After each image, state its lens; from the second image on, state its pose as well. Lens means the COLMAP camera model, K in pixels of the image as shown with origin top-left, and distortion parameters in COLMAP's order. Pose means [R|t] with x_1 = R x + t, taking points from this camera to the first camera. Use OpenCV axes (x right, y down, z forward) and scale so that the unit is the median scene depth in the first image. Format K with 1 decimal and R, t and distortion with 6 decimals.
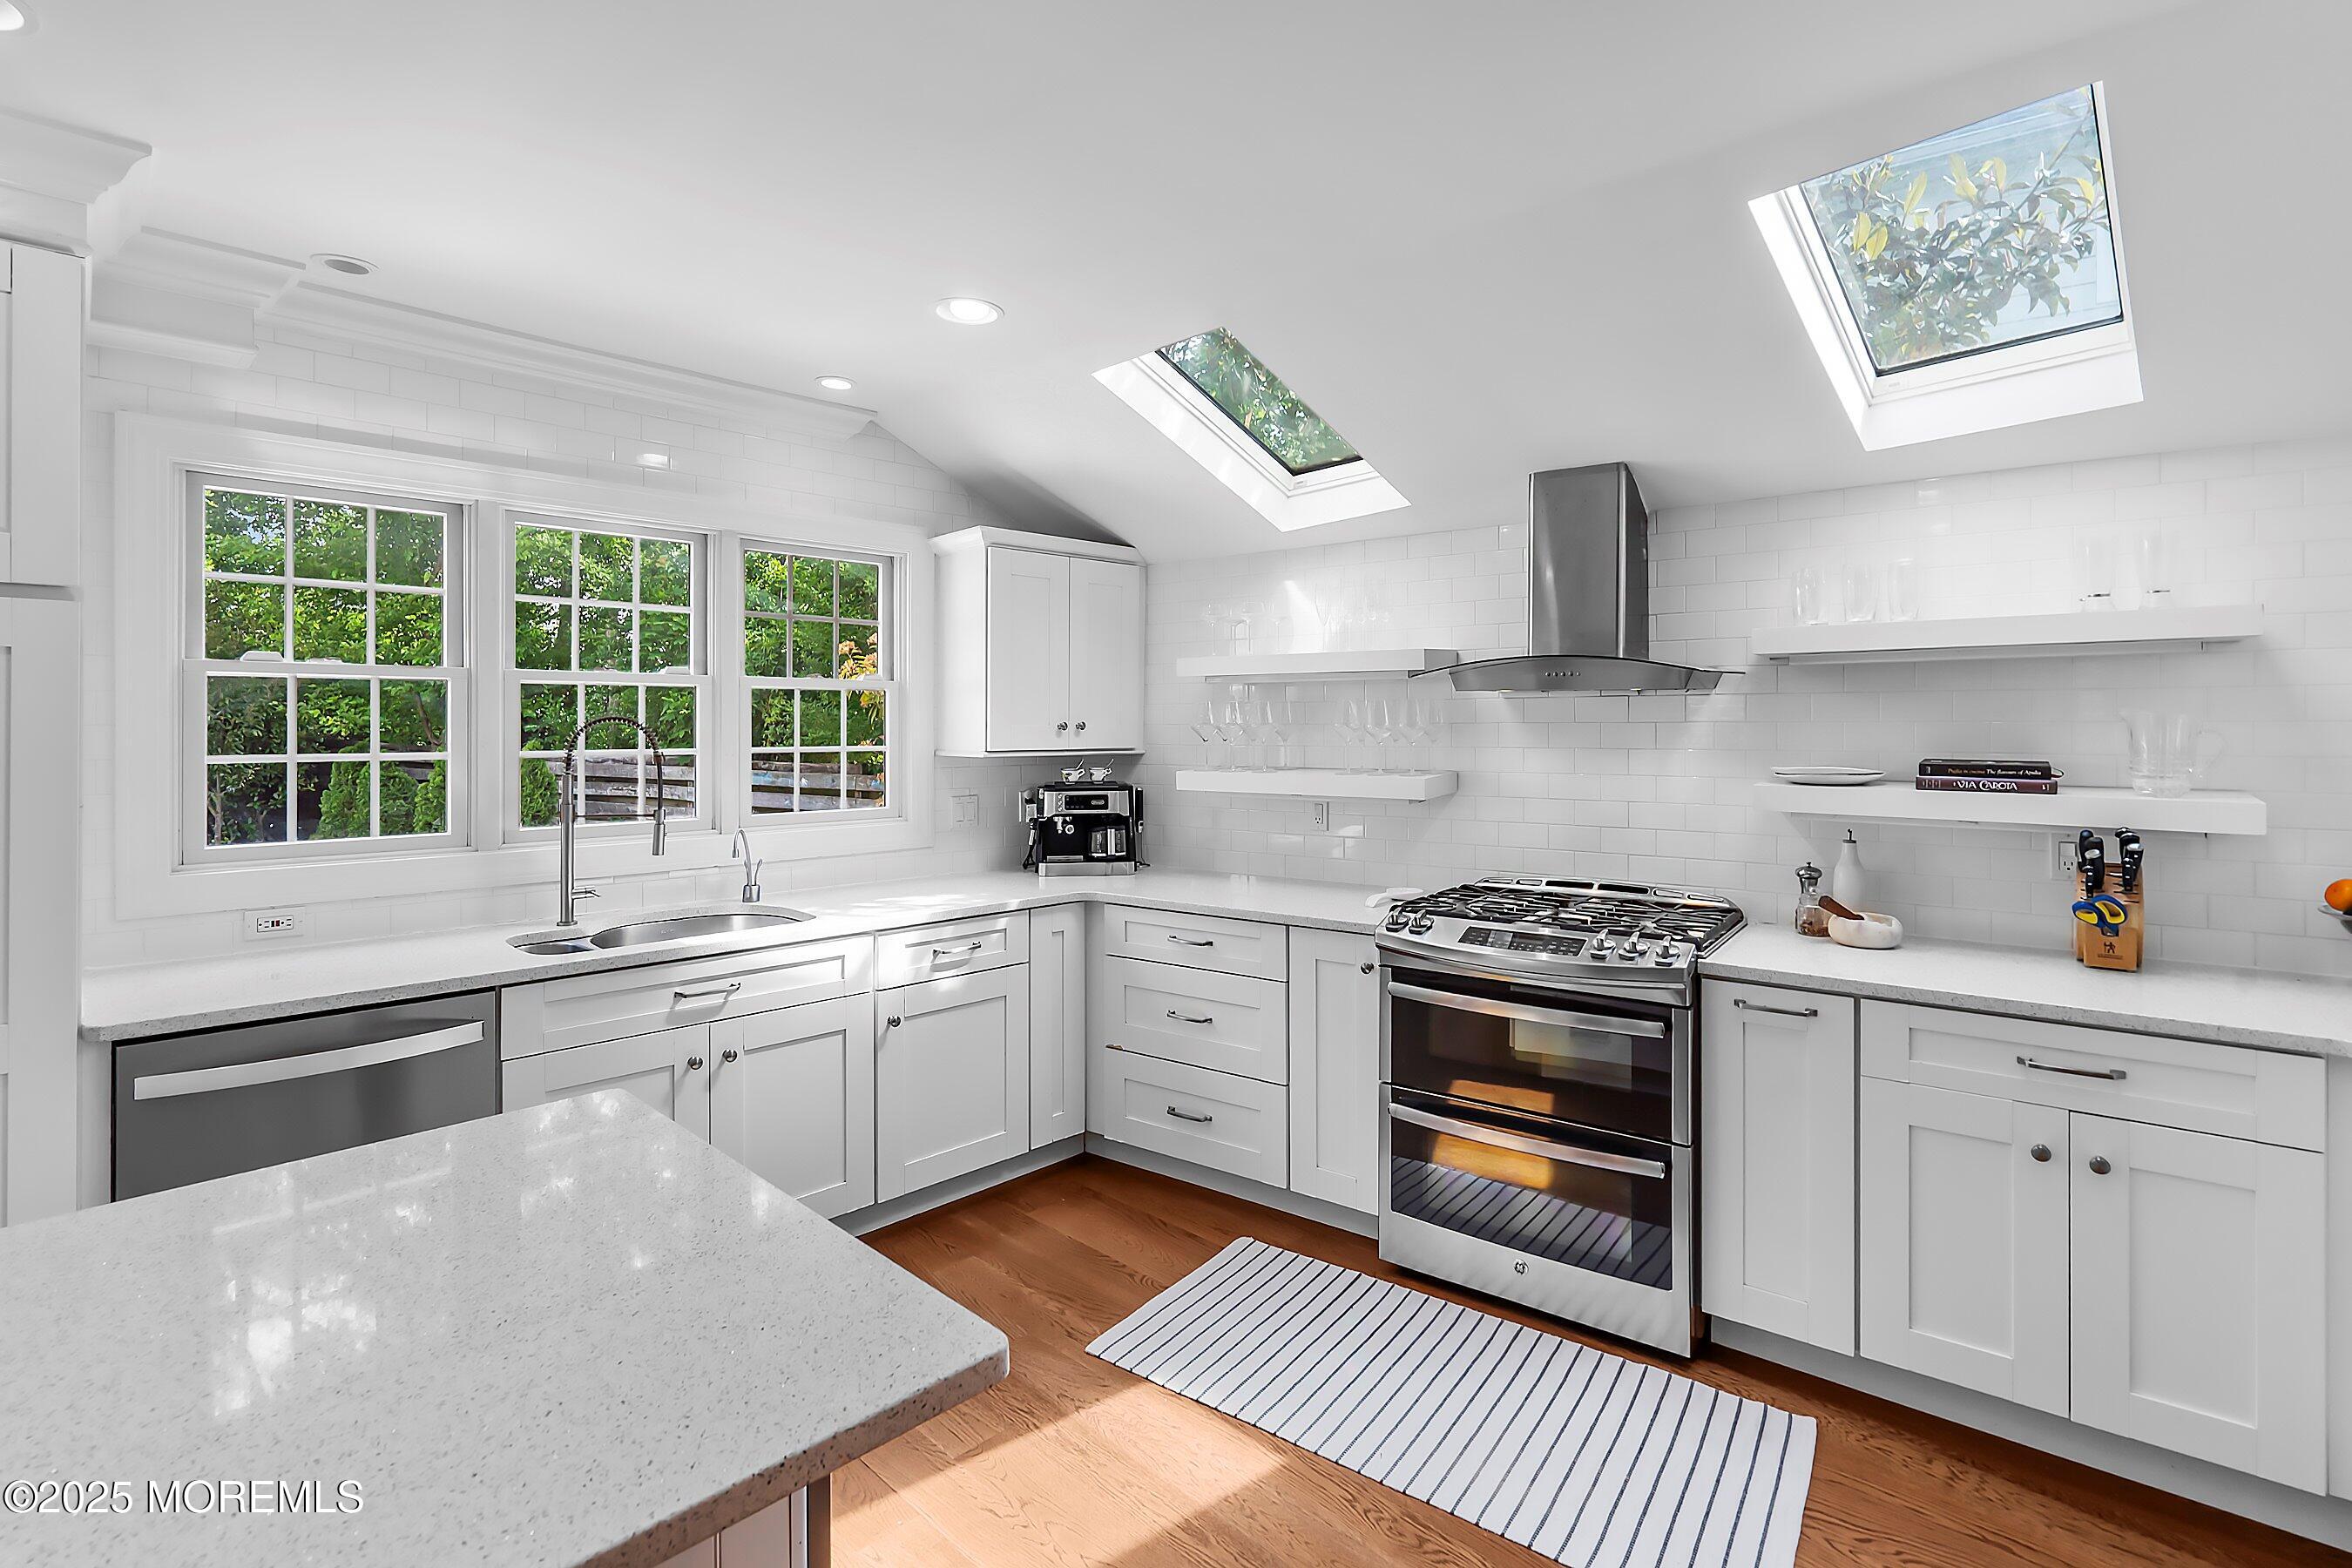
lens RADIAL K [[1095.3, 0, 1171.5], [0, 1095.3, 720.9], [0, 0, 1]] dist [0.000832, 0.000223]
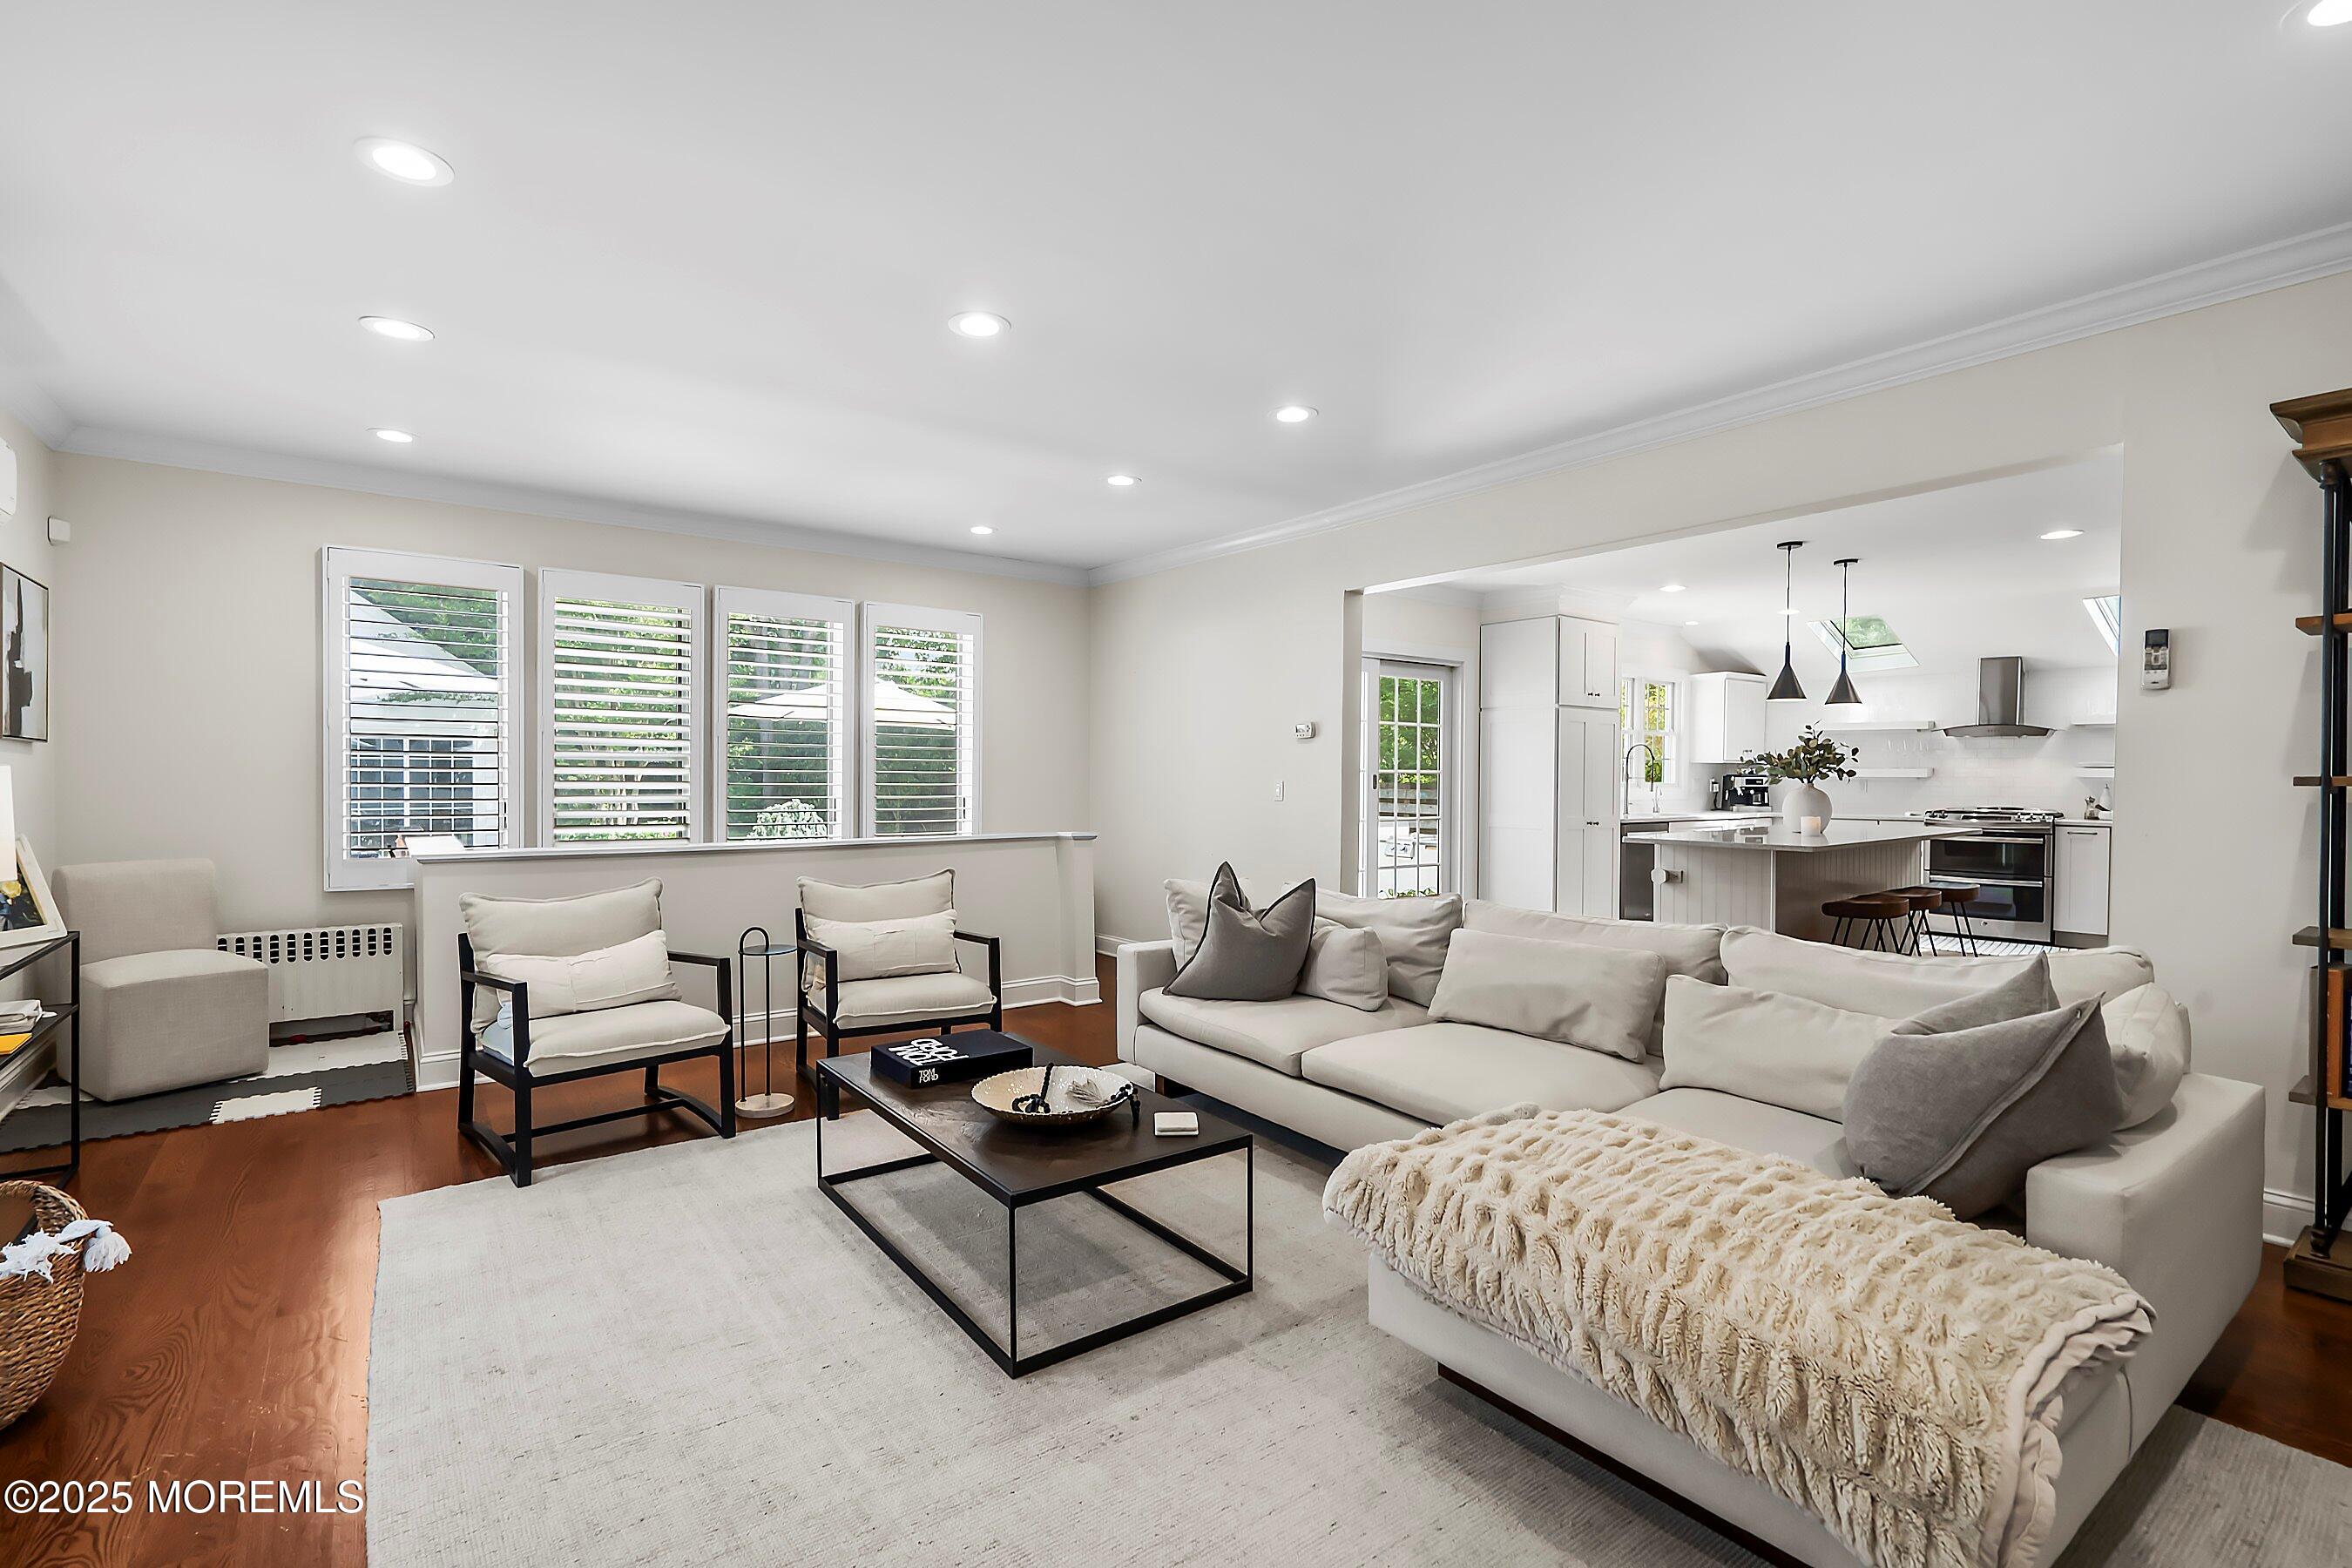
lens RADIAL K [[1051.4, 0, 1176.0], [0, 1051.4, 784.0], [0, 0, 1]] dist [0.001342, 0.000117]
pose [[0.989768, 0.009287, -0.142384, -1.329207], [-0.007183, 0.999857, 0.015287, 0.067824], [0.142506, -0.014108, 0.989693, -1.972242]]
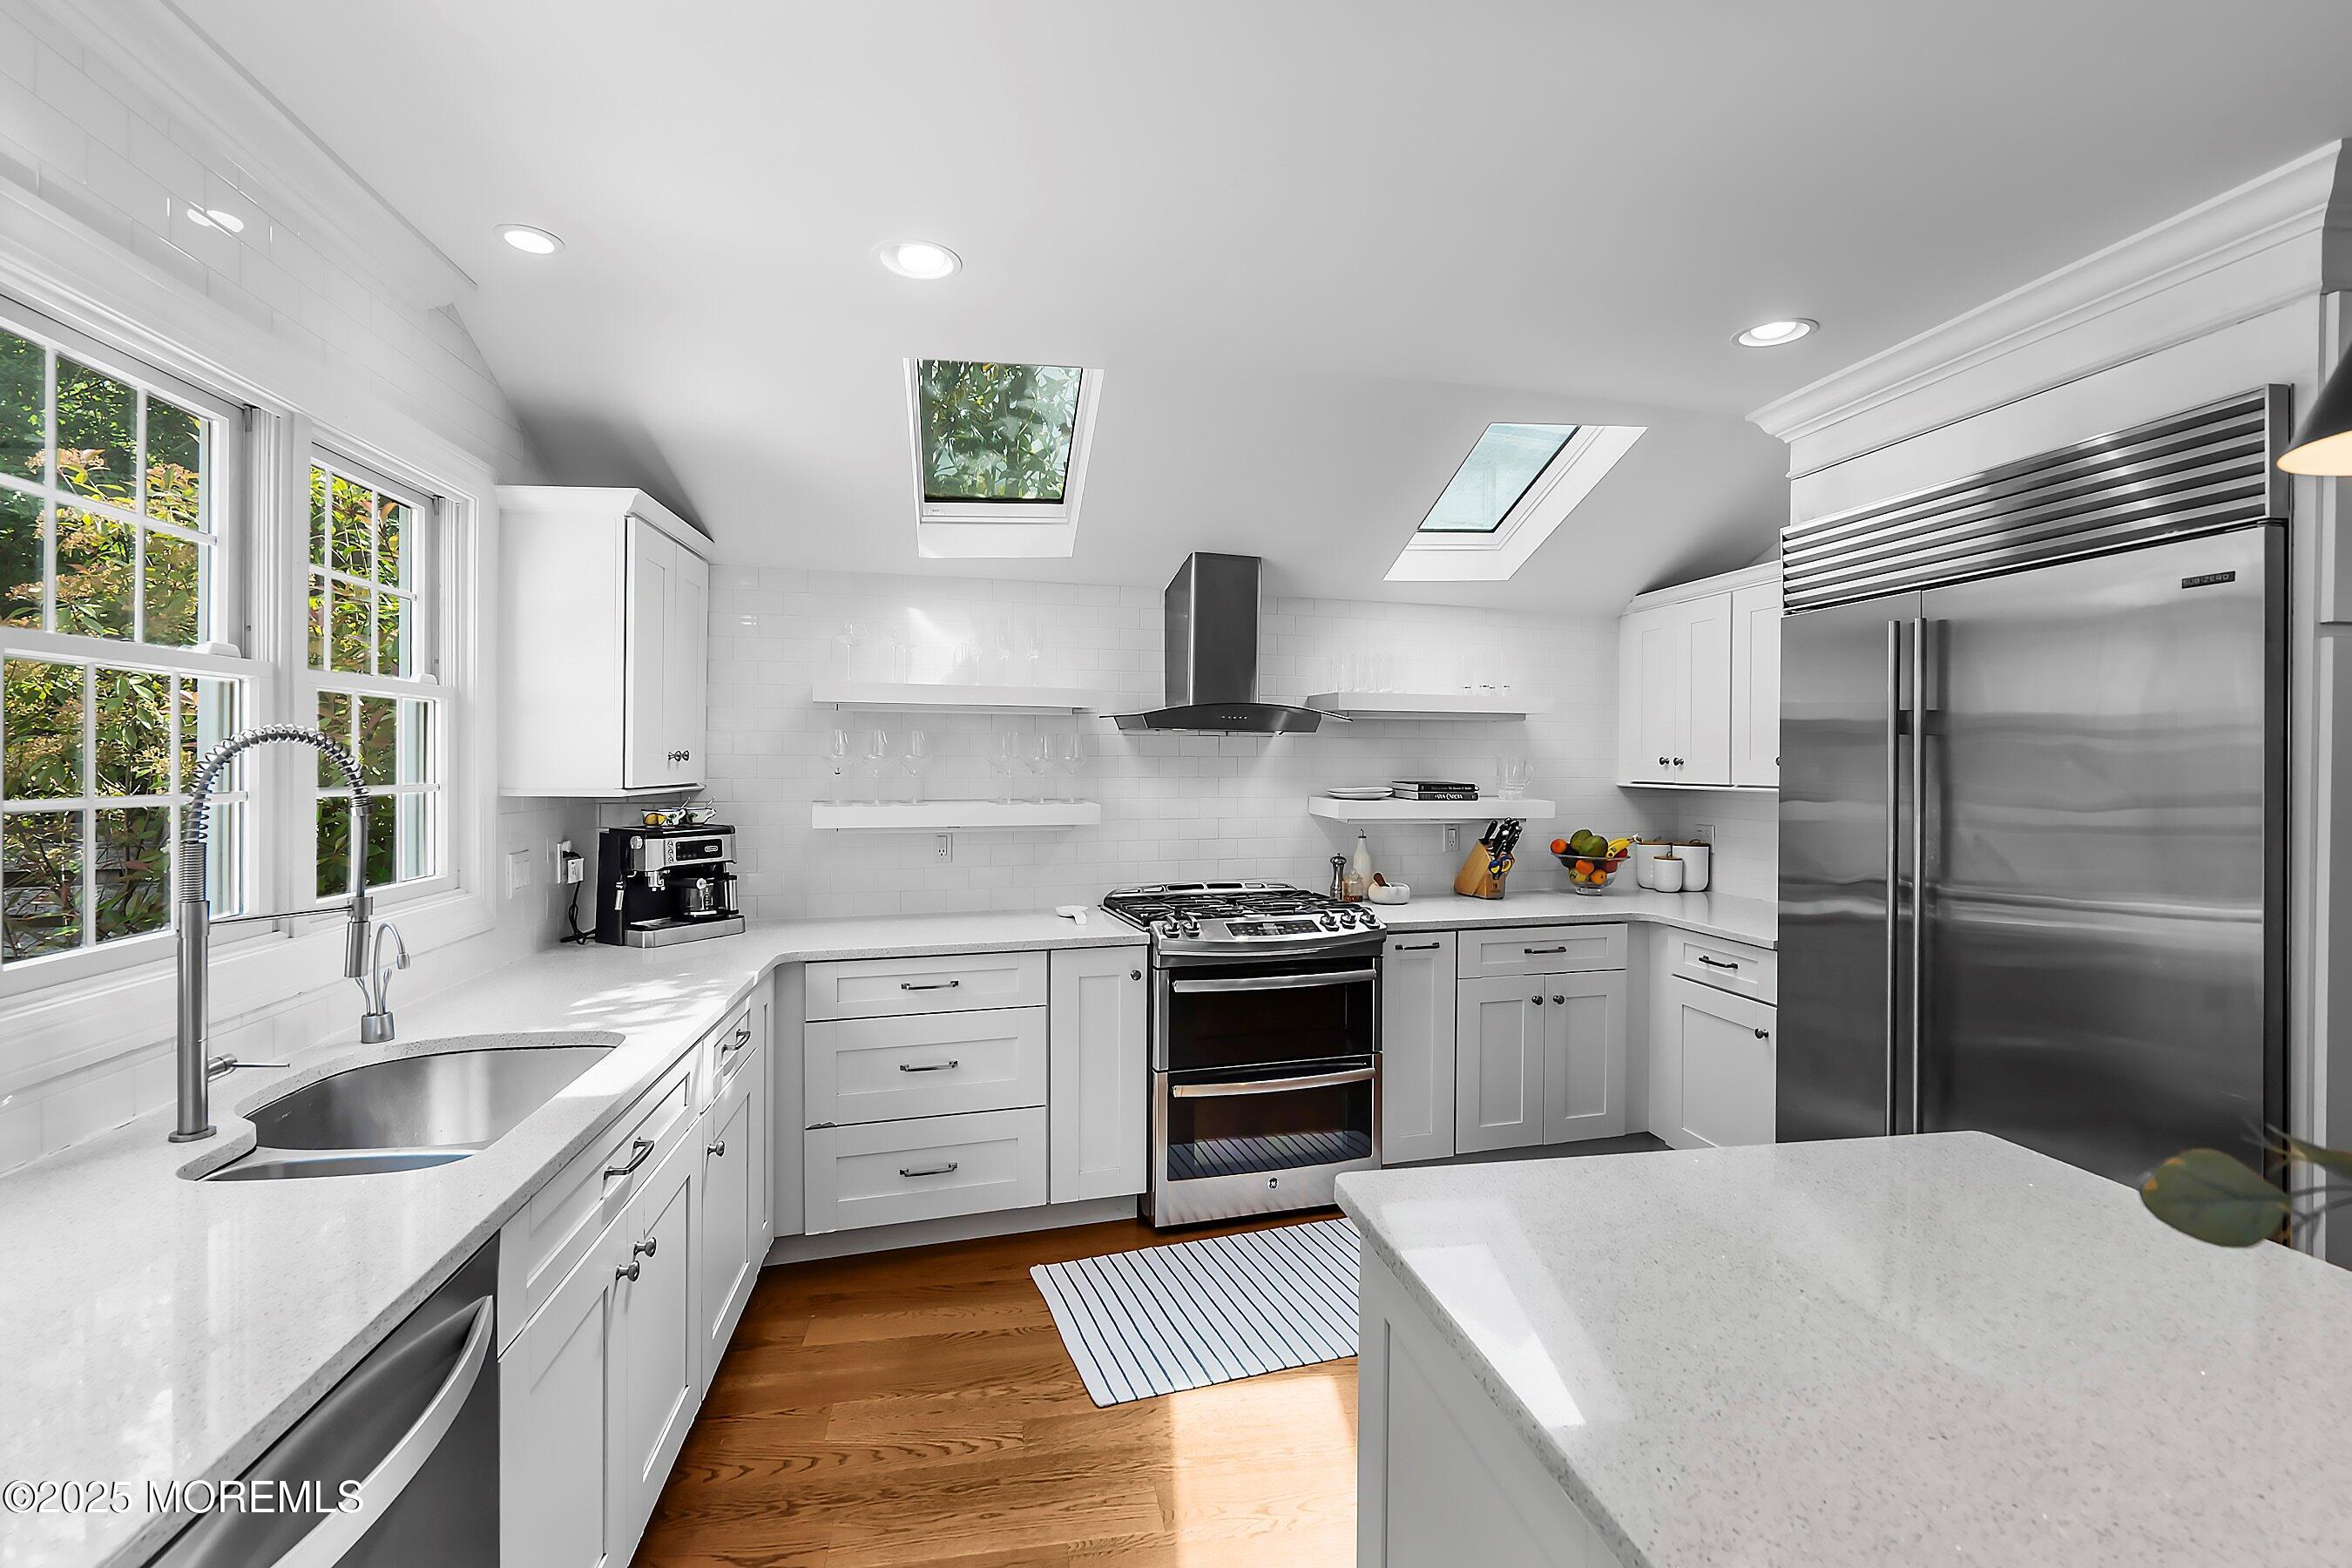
lens RADIAL K [[1072.3, 0, 1159.2], [0, 1072.3, 763.8], [0, 0, 1]] dist [-0.003466, -0.000196]
pose [[0.584907, 0.003979, 0.811090, -0.676455], [-0.007527, 0.999972, 0.000523, 0.009831], [-0.811065, -0.006411, 0.584921, 0.334744]]
